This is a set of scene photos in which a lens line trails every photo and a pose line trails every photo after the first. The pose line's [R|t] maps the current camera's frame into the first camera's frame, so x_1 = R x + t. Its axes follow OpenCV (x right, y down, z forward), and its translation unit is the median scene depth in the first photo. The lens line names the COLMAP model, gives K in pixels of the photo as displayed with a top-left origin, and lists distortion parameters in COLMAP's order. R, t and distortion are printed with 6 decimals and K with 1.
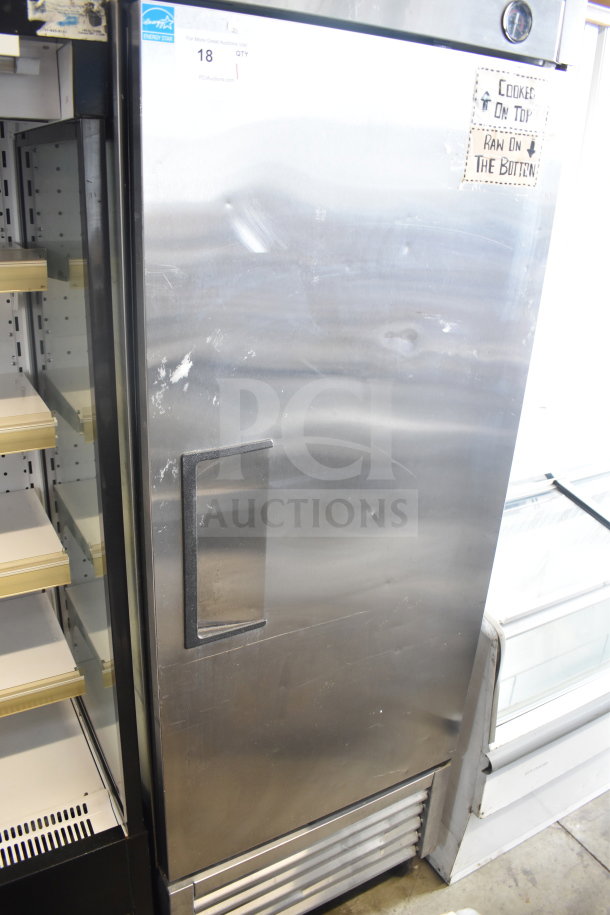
lens RADIAL K [[700.0, 0, 305.0], [0, 700.0, 457.5], [0, 0, 1]] dist [-0.076820, 0.001600]
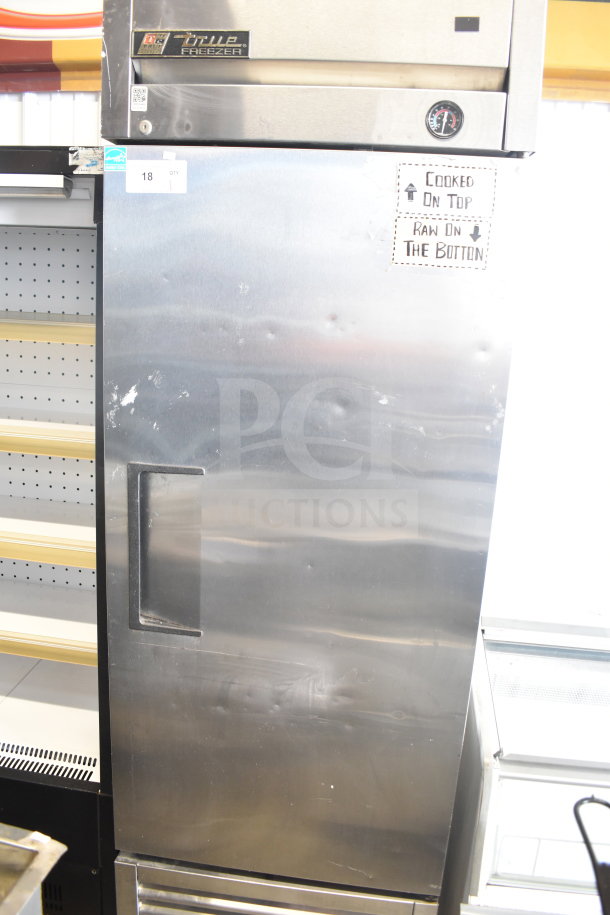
lens RADIAL K [[700.0, 0, 305.0], [0, 700.0, 457.5], [0, 0, 1]] dist [-0.076820, 0.001600]
pose [[0.800743, 0.131565, -0.584381, 0.807682], [-0.244232, 0.962516, -0.117960, 0.056523], [0.546957, 0.237180, 0.802860, 0.116282]]
